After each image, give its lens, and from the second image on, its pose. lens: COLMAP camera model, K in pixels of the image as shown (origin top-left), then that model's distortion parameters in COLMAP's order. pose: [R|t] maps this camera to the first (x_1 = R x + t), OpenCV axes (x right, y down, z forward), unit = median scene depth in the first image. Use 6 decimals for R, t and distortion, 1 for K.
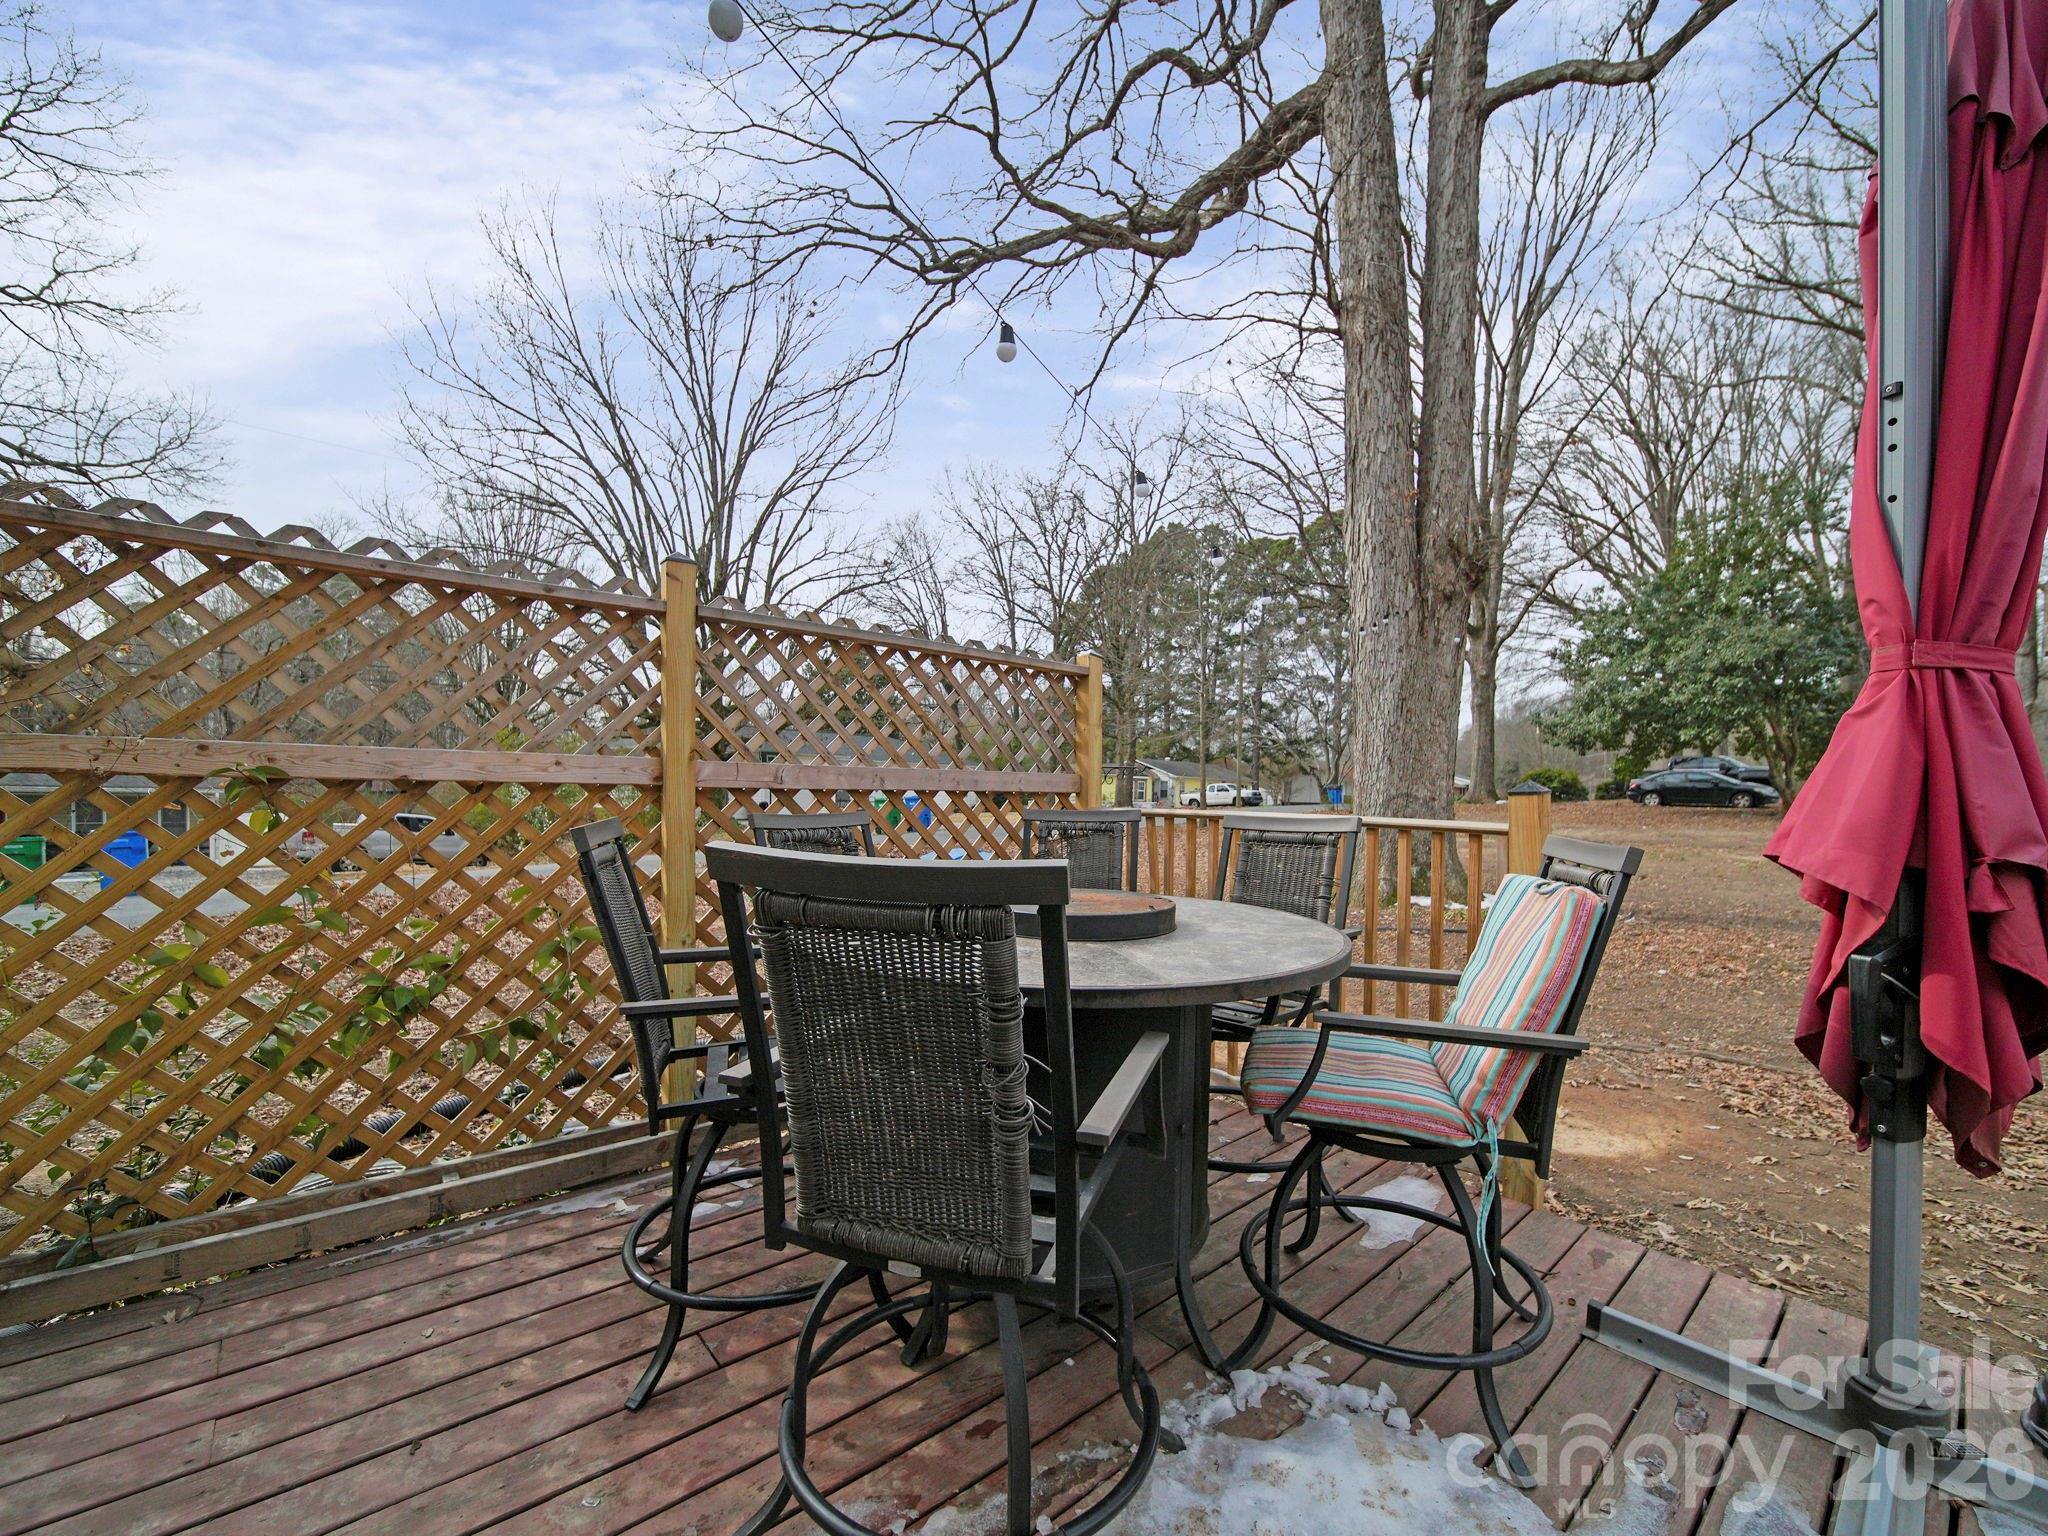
lens RADIAL K [[831.7, 0, 1008.5], [0, 831.7, 823.9], [0, 0, 1]] dist [-0.001683, -0.000597]
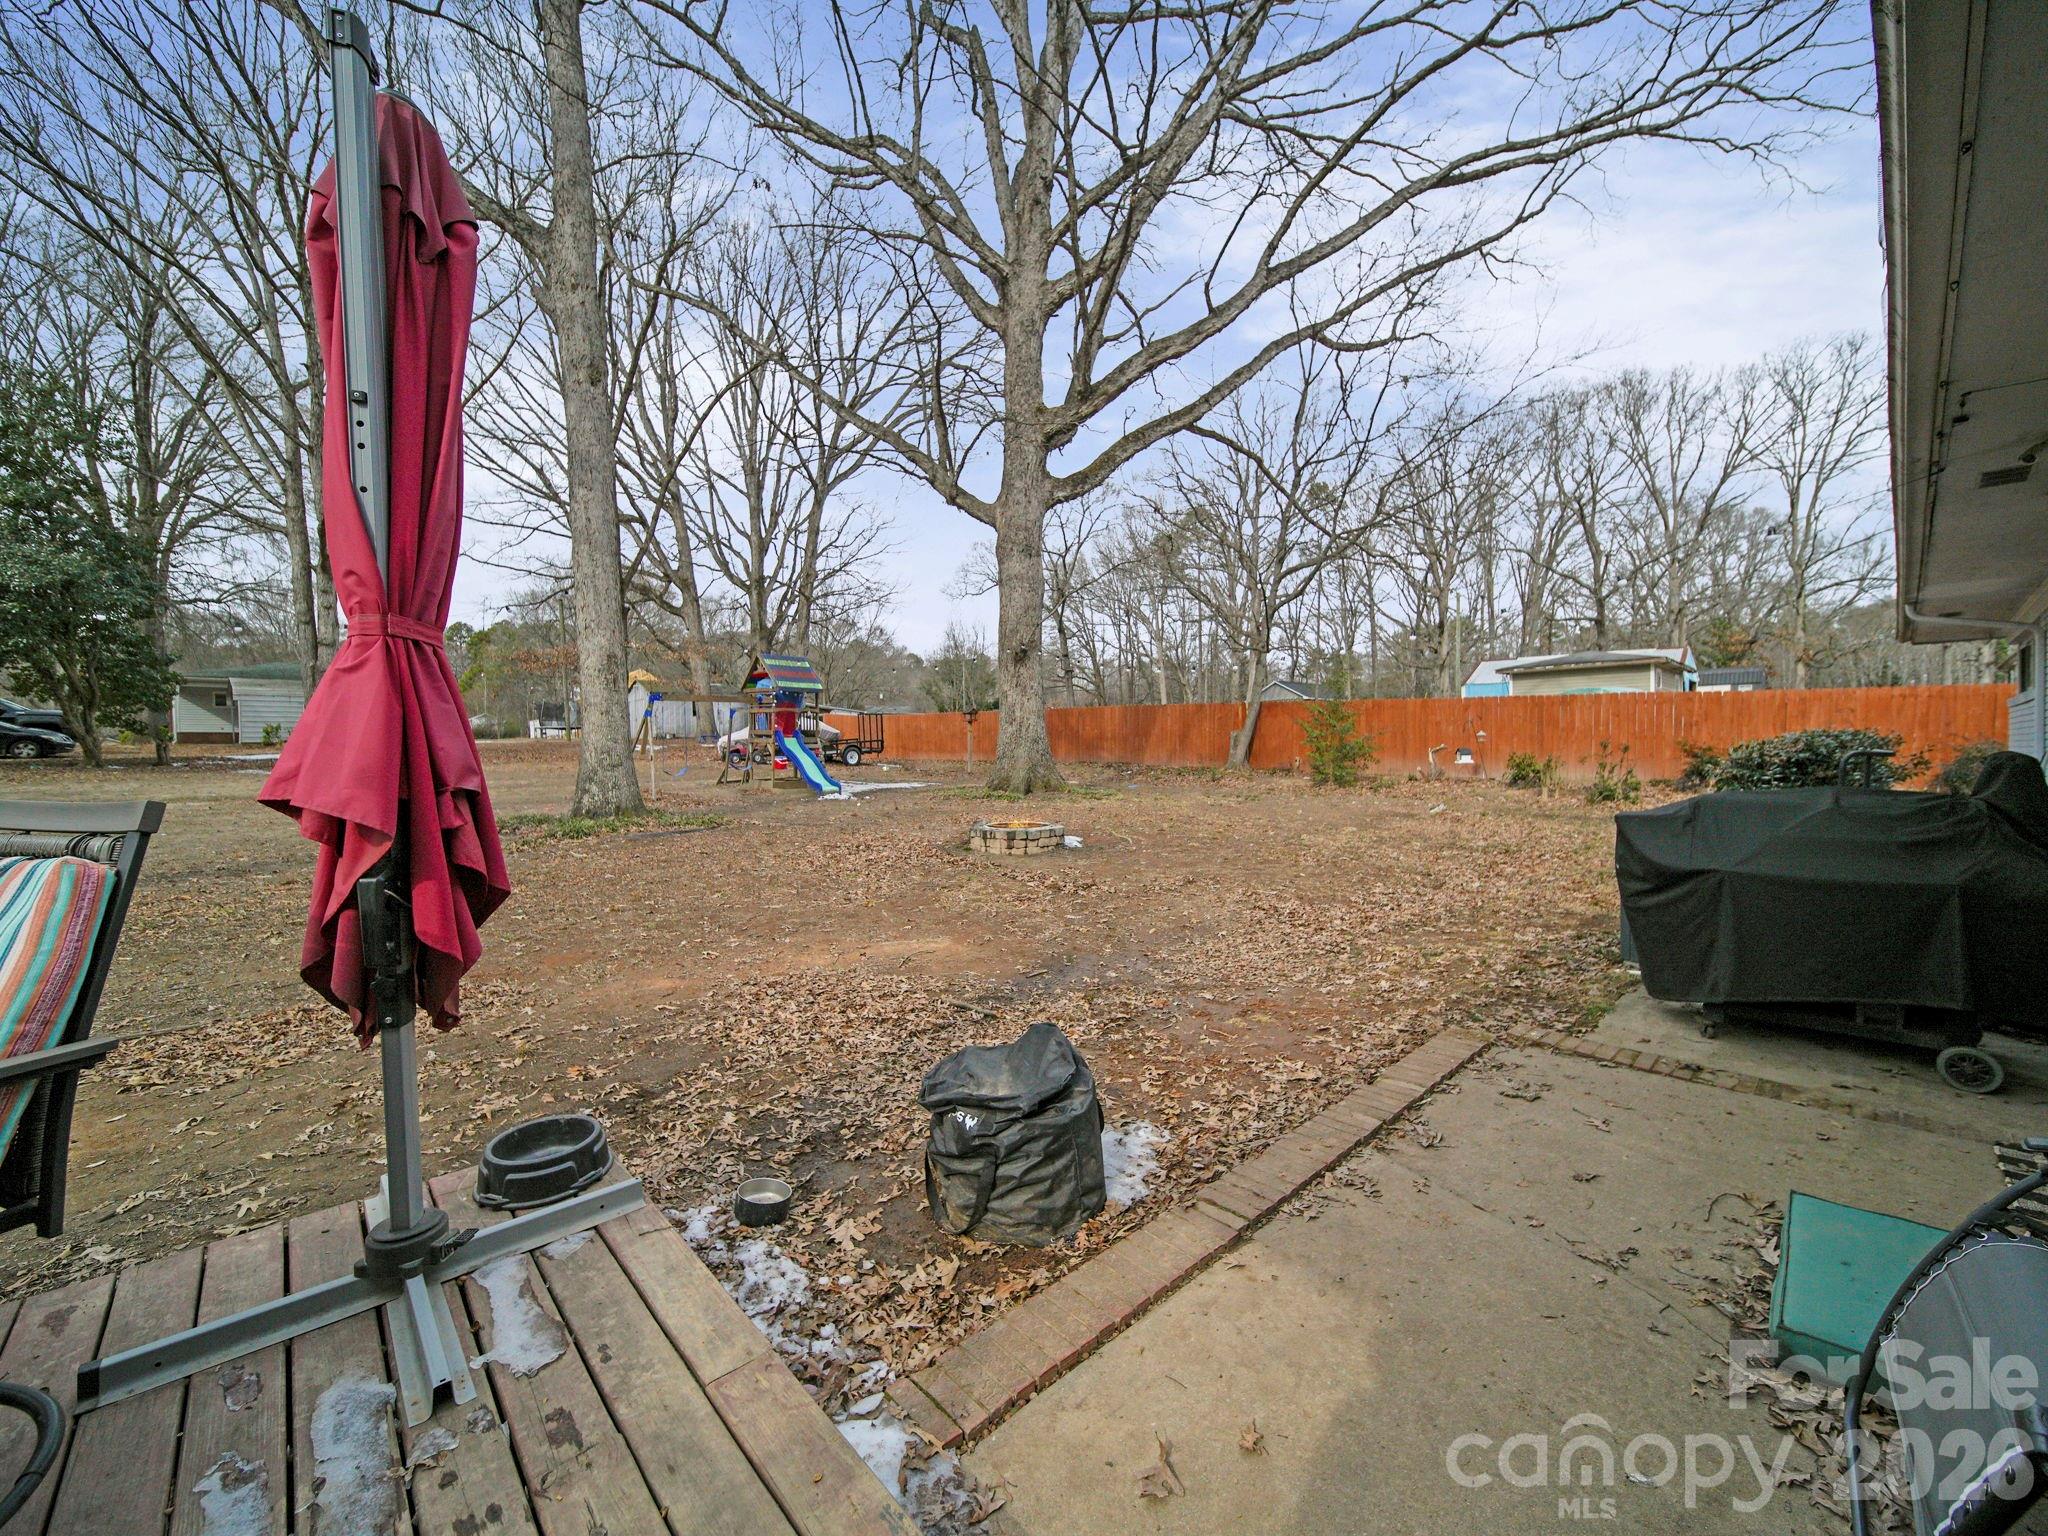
lens RADIAL K [[831.7, 0, 1038.3], [0, 831.7, 769.0], [0, 0, 1]] dist [-0.001683, -0.000597]
pose [[-0.039547, -0.040357, 0.998402, -0.151114], [0.042621, 0.998207, 0.042037, -0.003356], [-0.998308, 0.044215, -0.037756, 0.092428]]
